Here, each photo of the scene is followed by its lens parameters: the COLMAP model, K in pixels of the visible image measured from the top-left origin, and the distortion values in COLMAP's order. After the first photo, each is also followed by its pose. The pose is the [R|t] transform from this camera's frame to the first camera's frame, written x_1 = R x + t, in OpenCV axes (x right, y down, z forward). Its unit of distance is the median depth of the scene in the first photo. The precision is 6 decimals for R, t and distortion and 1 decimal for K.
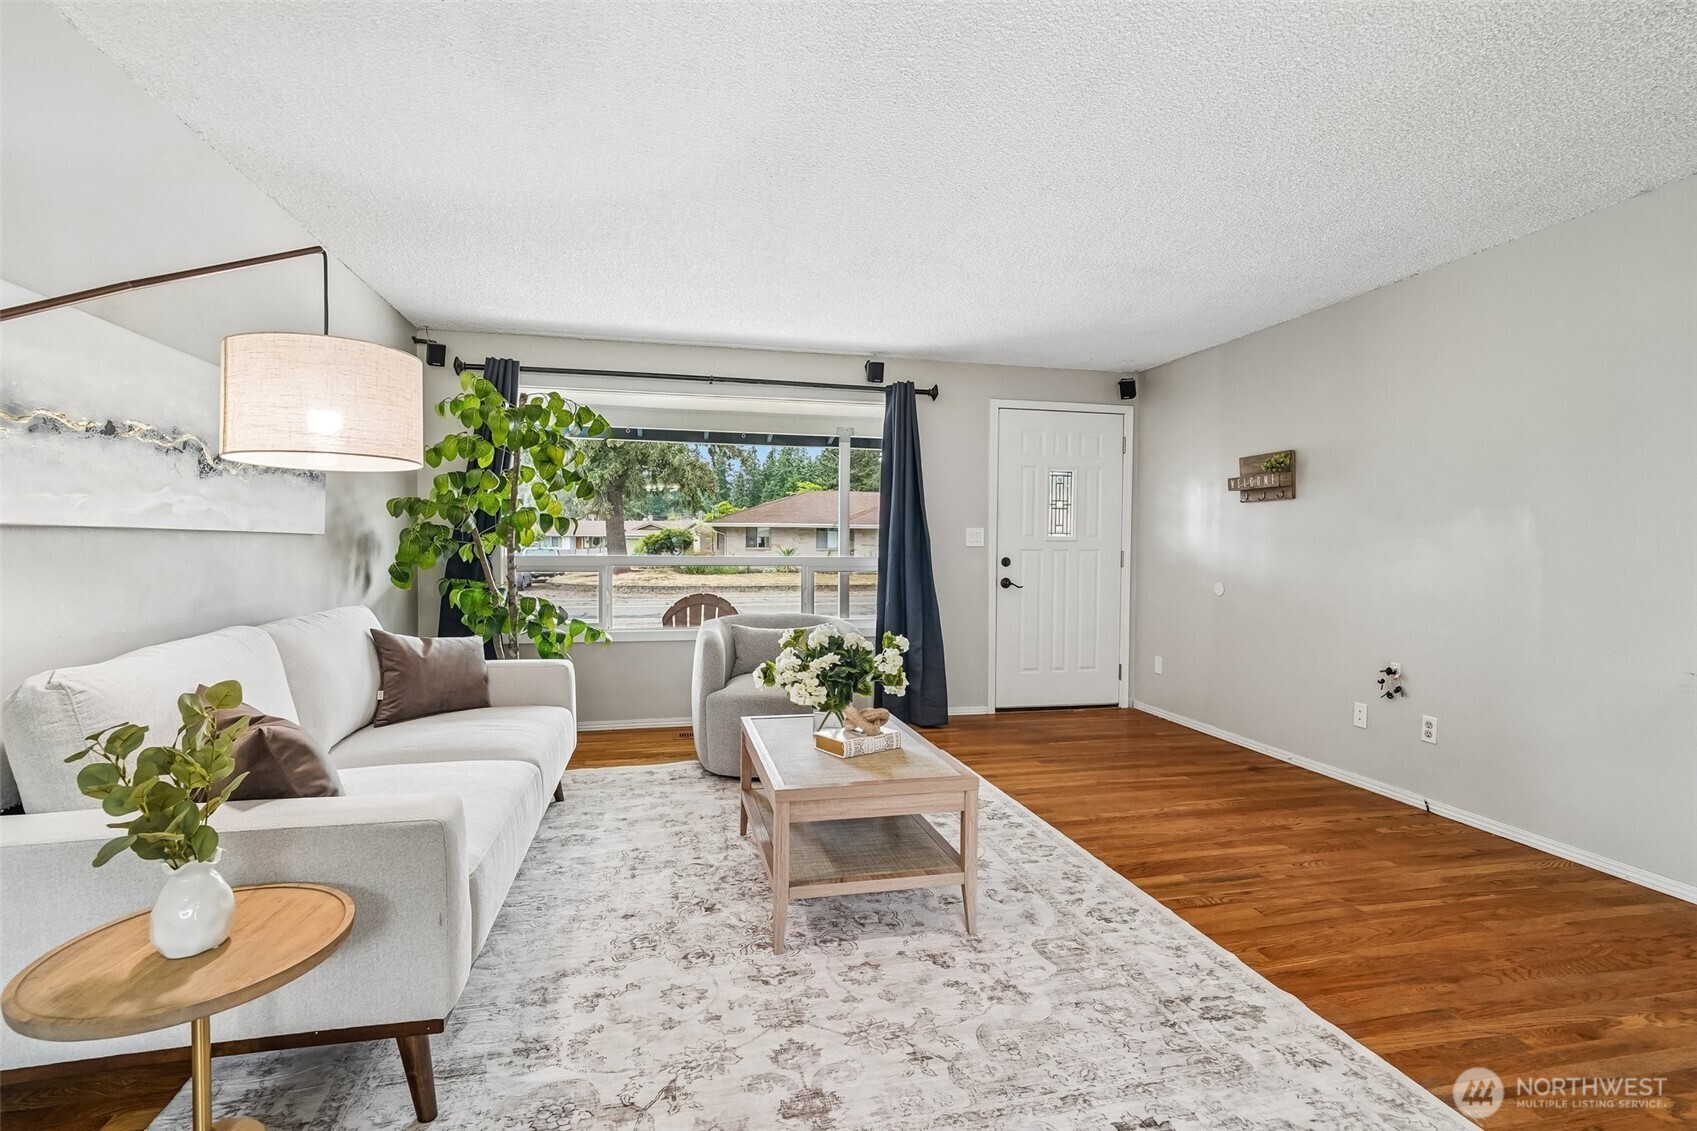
lens RADIAL K [[810.9, 0, 846.5], [0, 810.9, 554.6], [0, 0, 1]] dist [-0.022708, 0.010328]
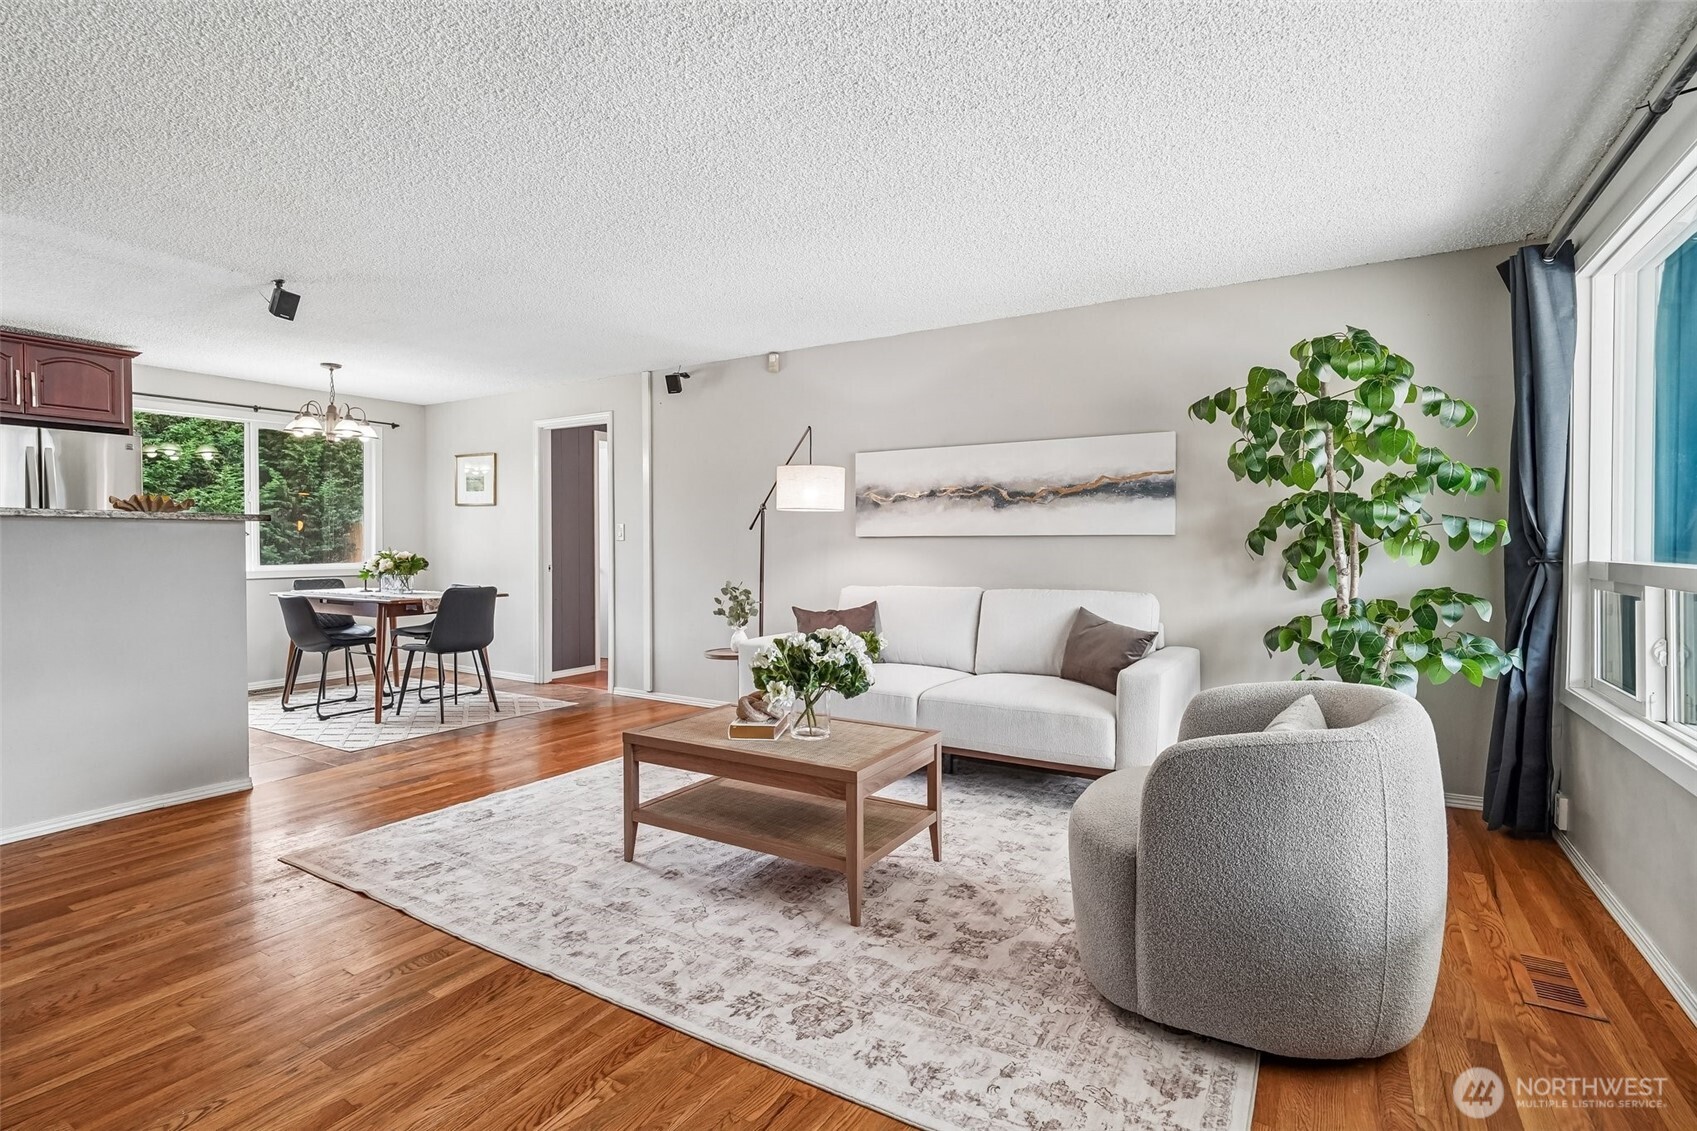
lens RADIAL K [[810.9, 0, 847.8], [0, 810.9, 553.0], [0, 0, 1]] dist [-0.022708, 0.010328]
pose [[-0.697676, 0.007151, -0.716378, 0.633600], [-0.009883, 0.999759, 0.019605, -0.018711], [0.716345, 0.020758, -0.697437, 1.657518]]
